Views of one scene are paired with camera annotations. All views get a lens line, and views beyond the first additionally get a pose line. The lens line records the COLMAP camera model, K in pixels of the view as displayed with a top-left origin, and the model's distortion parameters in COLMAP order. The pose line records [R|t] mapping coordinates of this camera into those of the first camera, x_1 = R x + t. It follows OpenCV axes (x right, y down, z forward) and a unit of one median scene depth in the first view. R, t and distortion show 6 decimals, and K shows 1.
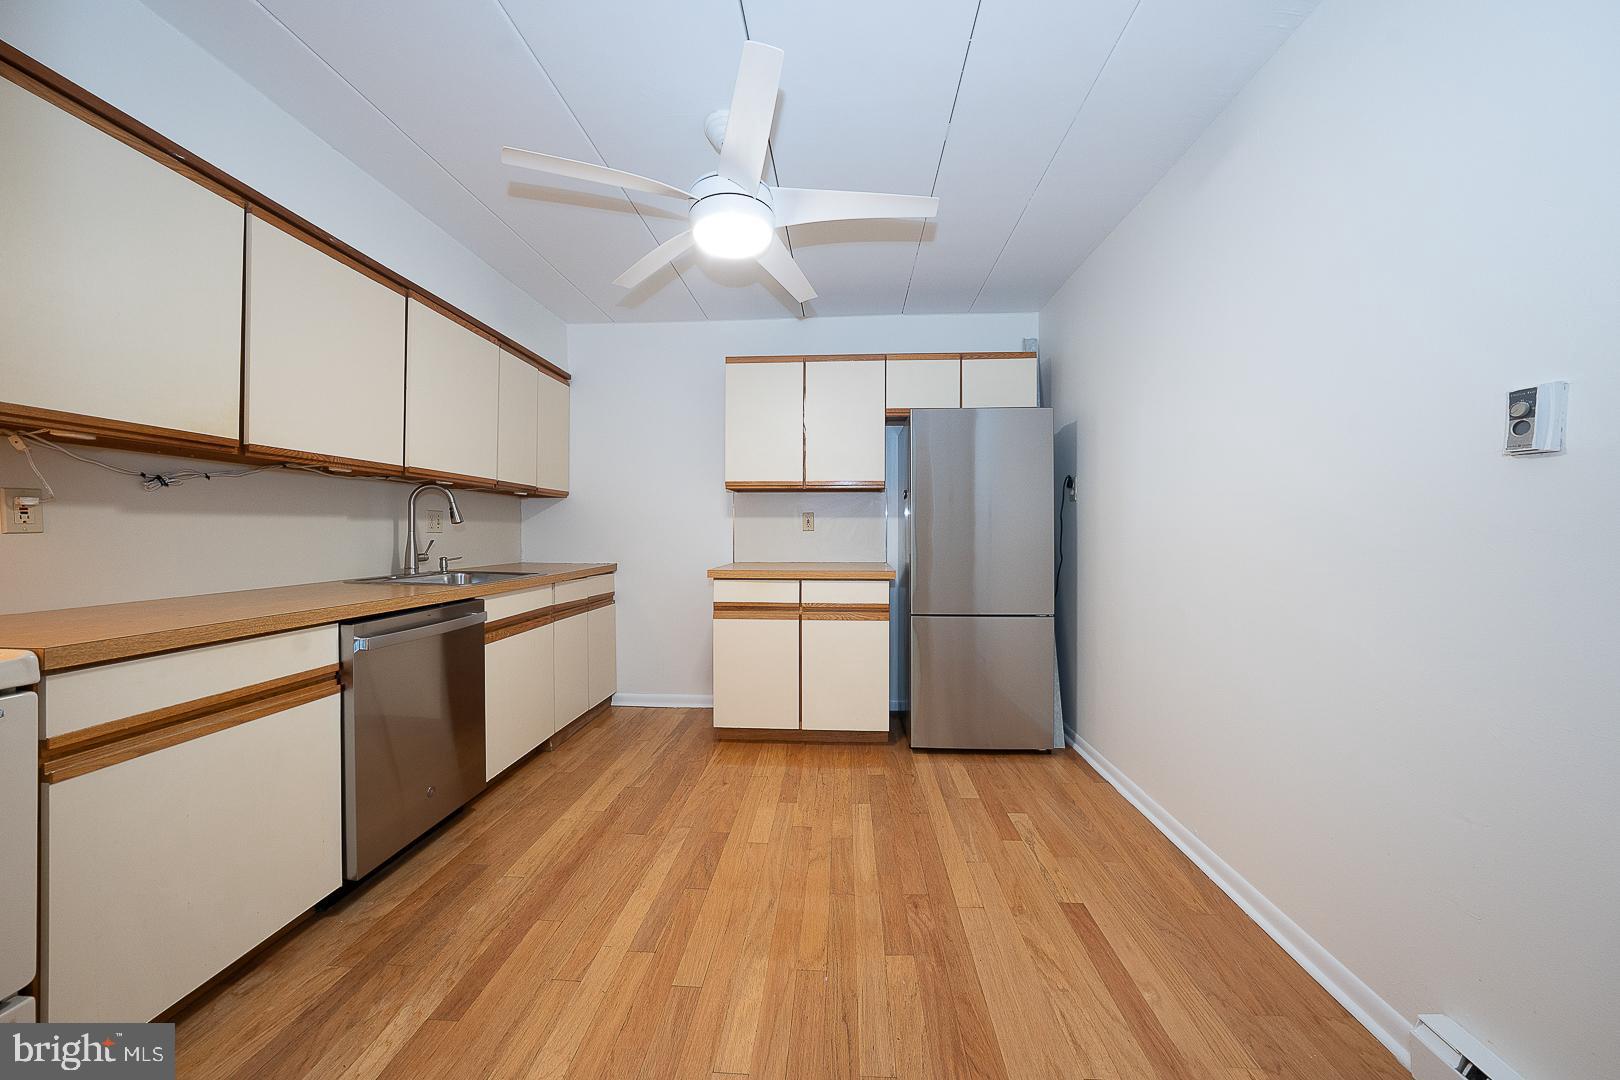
lens RADIAL K [[555.5, 0, 813.4], [0, 555.5, 536.7], [0, 0, 1]] dist [-0.033129, 0.007617]
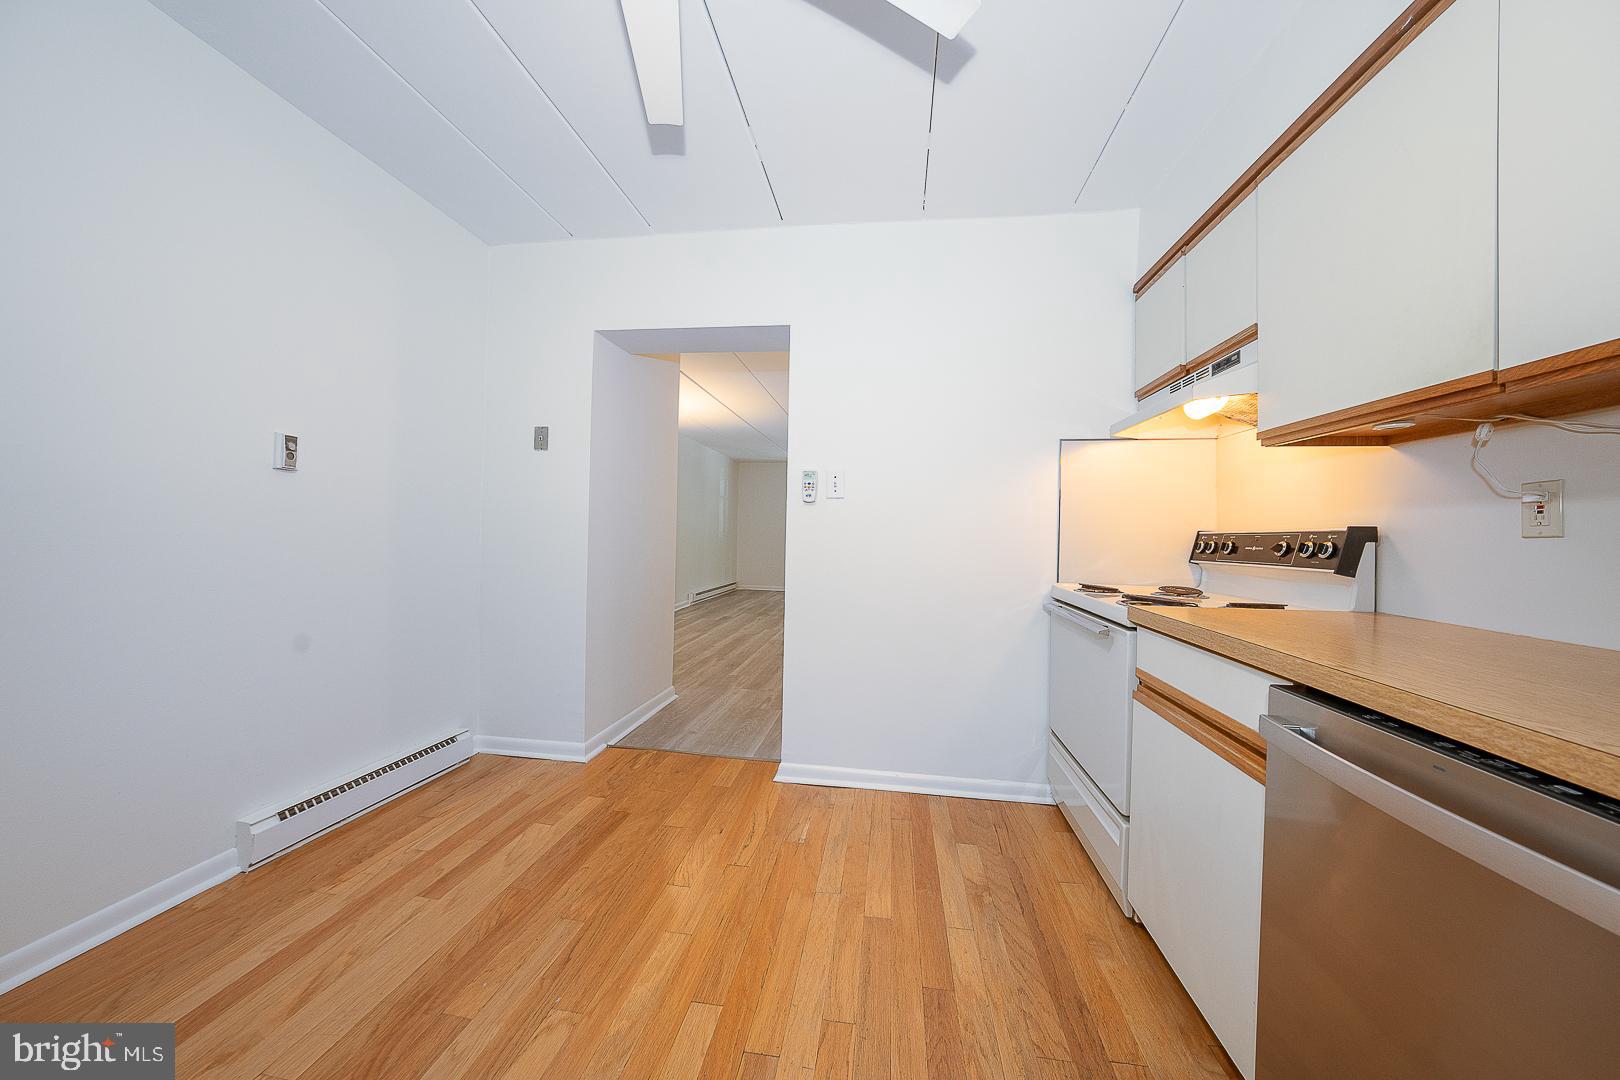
lens RADIAL K [[555.5, 0, 813.4], [0, 555.5, 536.7], [0, 0, 1]] dist [-0.033129, 0.007617]
pose [[-0.996038, -0.024937, 0.085357, -0.289969], [-0.023701, 0.999599, 0.015466, 0.003342], [-0.085709, 0.013382, -0.996230, 1.164878]]
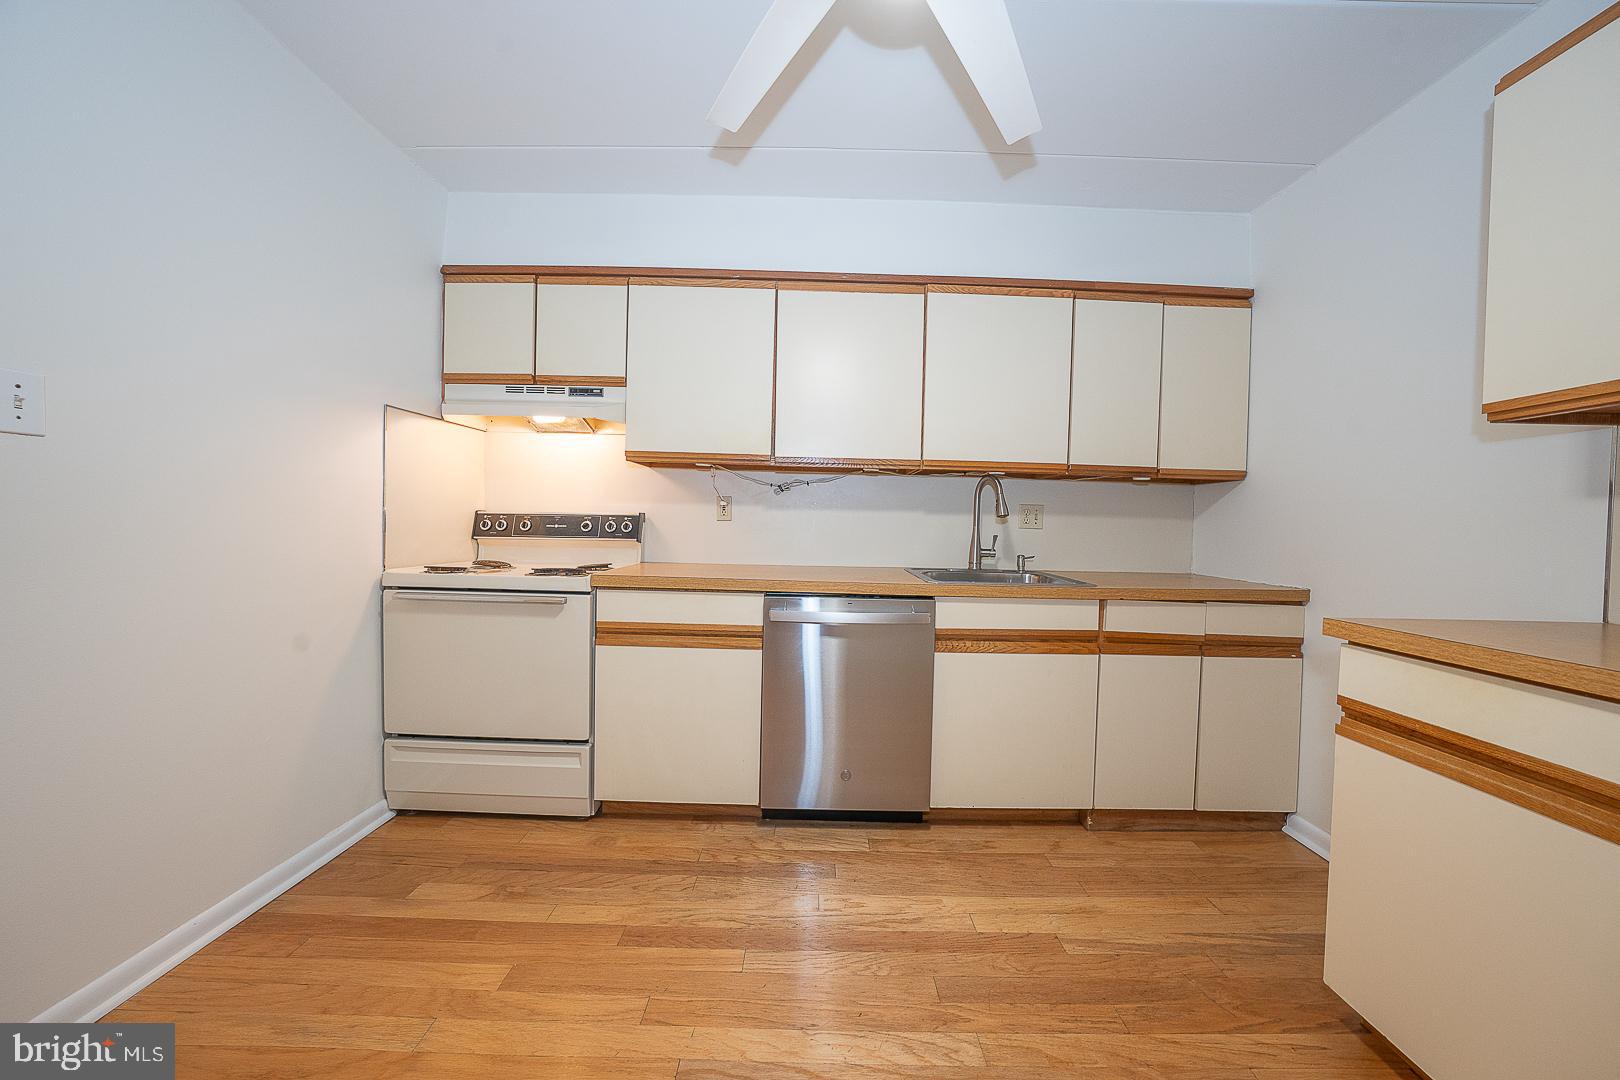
lens RADIAL K [[555.5, 0, 813.4], [0, 555.5, 536.7], [0, 0, 1]] dist [-0.033129, 0.007617]
pose [[0.055274, 0.018692, -0.998296, 0.276802], [-0.033267, 0.999304, 0.016868, 0.003318], [0.997917, 0.032278, 0.055857, 0.743684]]
